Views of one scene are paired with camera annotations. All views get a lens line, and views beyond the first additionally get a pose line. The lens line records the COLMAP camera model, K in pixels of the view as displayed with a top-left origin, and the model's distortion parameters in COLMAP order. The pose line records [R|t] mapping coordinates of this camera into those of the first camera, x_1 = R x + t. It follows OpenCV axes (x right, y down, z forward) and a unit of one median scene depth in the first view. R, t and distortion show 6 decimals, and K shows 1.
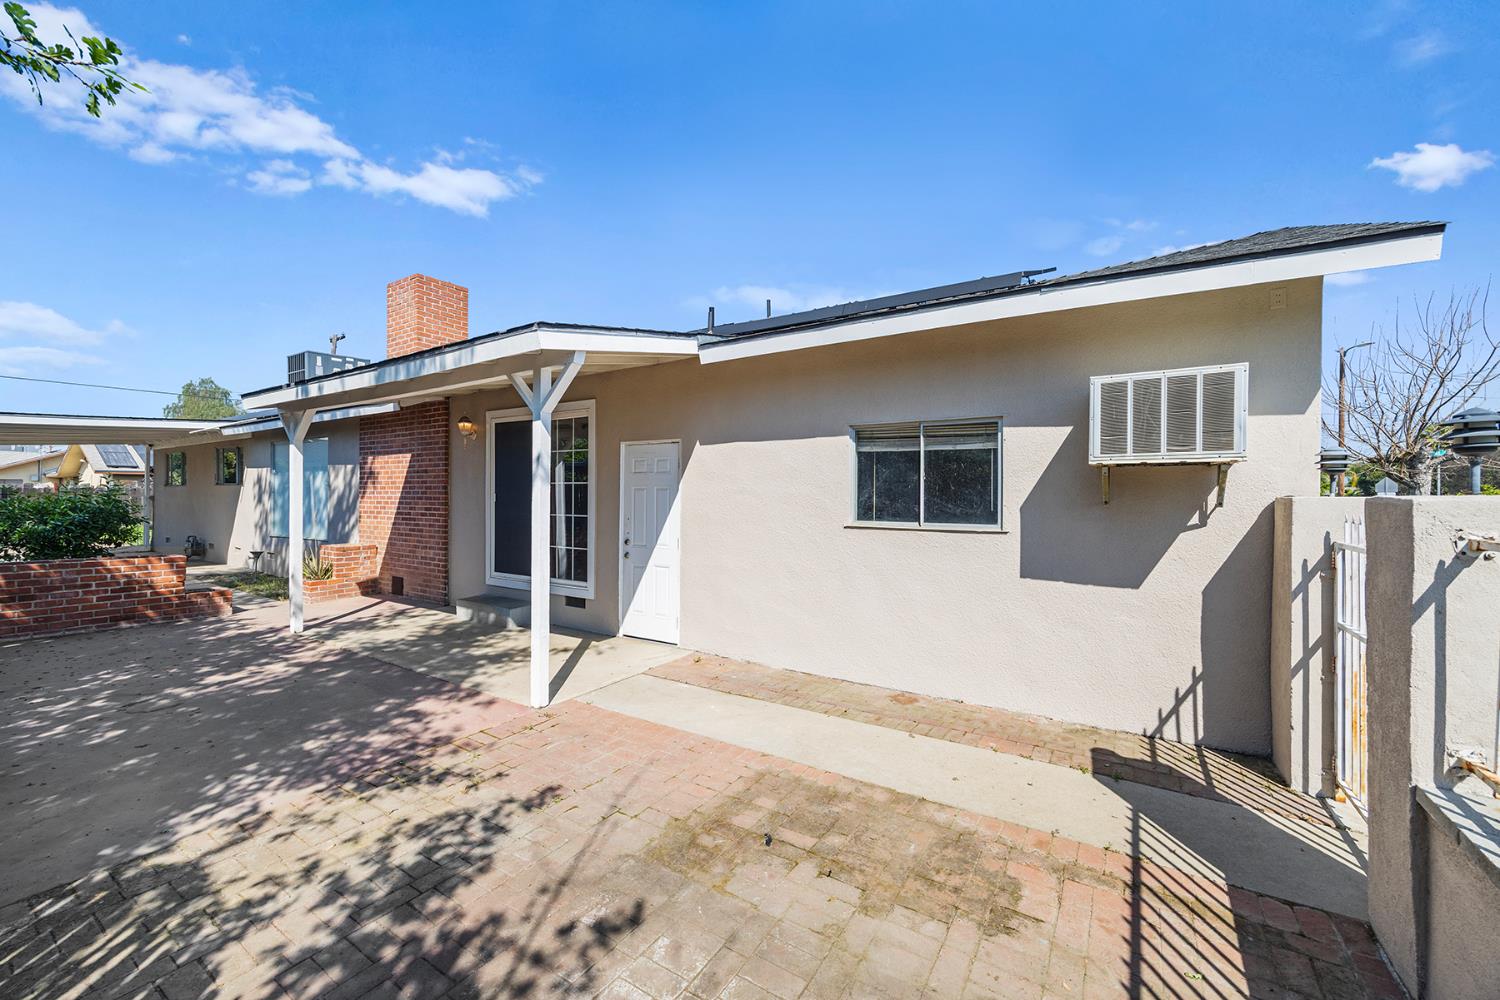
lens RADIAL K [[596.1, 0, 750.0], [0, 596.1, 500.0], [0, 0, 1]] dist [0.017691, 0.000063]
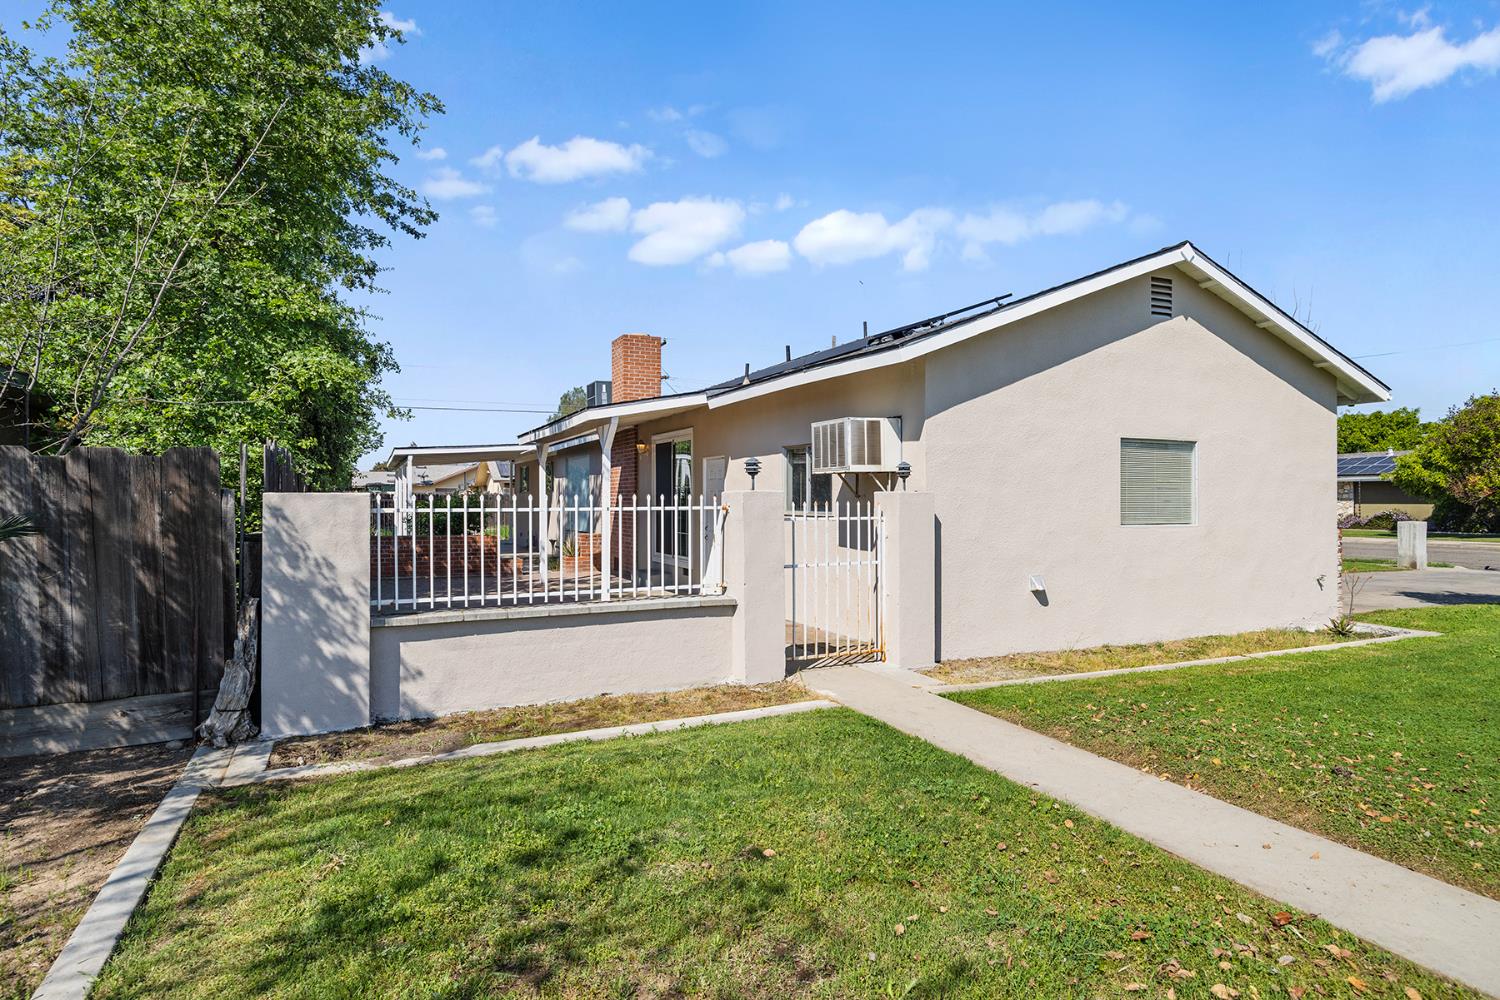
lens RADIAL K [[827.5, 0, 750.0], [0, 827.5, 500.0], [0, 0, 1]] dist [-0.004390, 0.000273]
pose [[0.857092, -0.007866, -0.515103, 1.003810], [0.004692, 0.999961, -0.007464, 0.021044], [0.515142, 0.003980, 0.857096, -0.705099]]
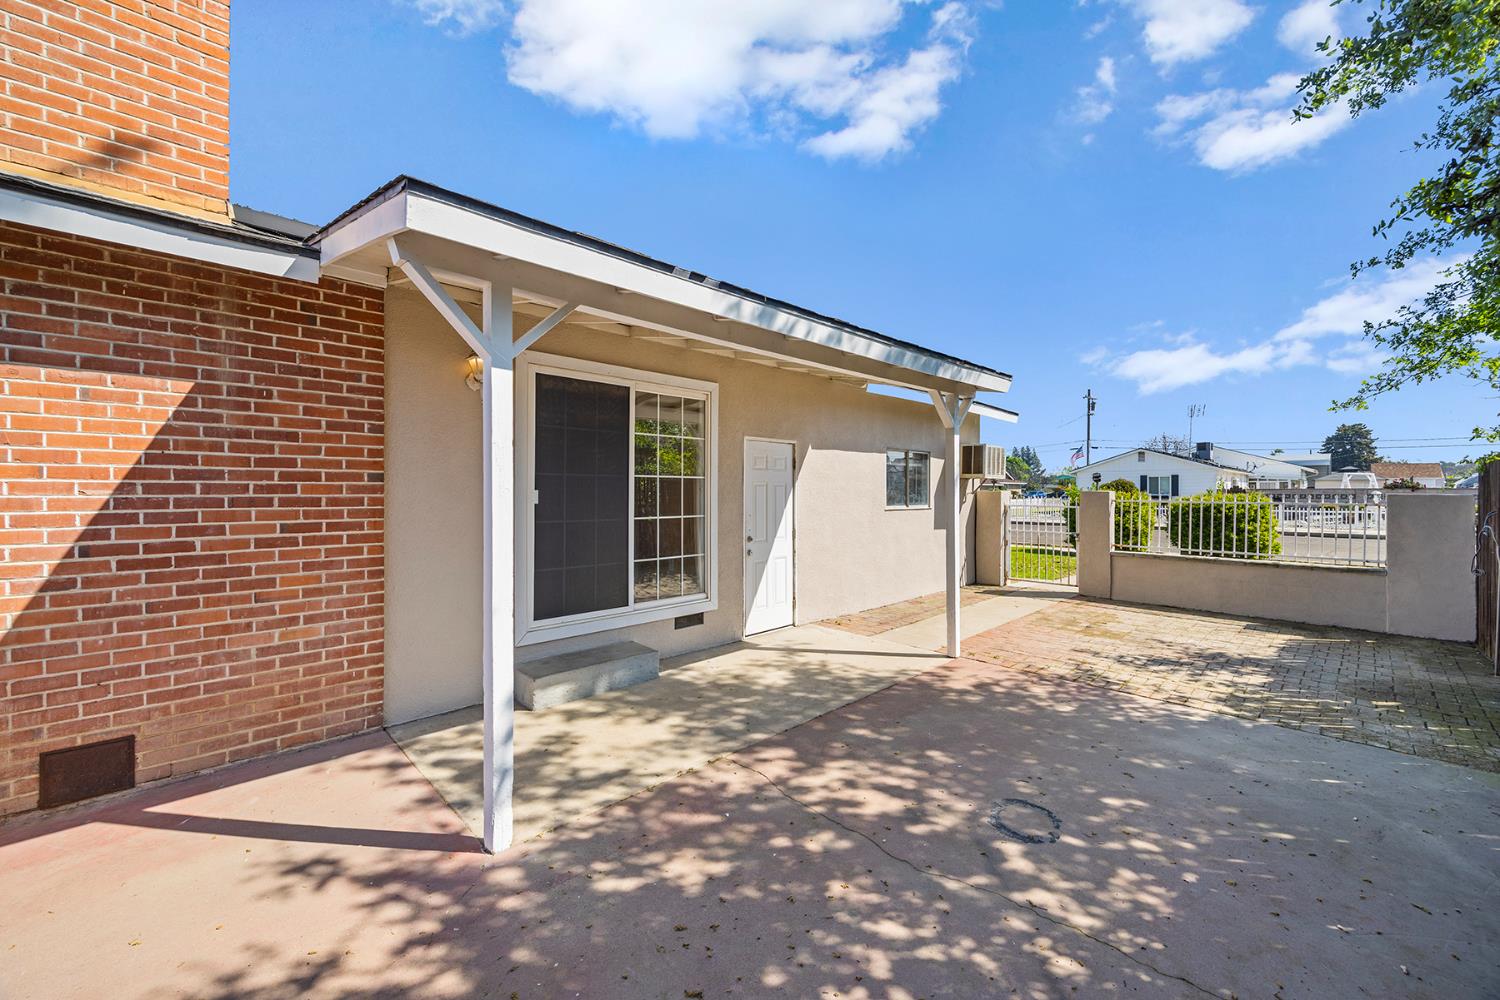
lens RADIAL K [[596.1, 0, 750.0], [0, 596.1, 500.0], [0, 0, 1]] dist [0.017691, 0.000063]
pose [[0.196345, -0.022653, 0.980273, -1.312741], [0.005531, 0.999743, 0.021995, -0.017574], [-0.980519, 0.001103, 0.196419, 0.907496]]
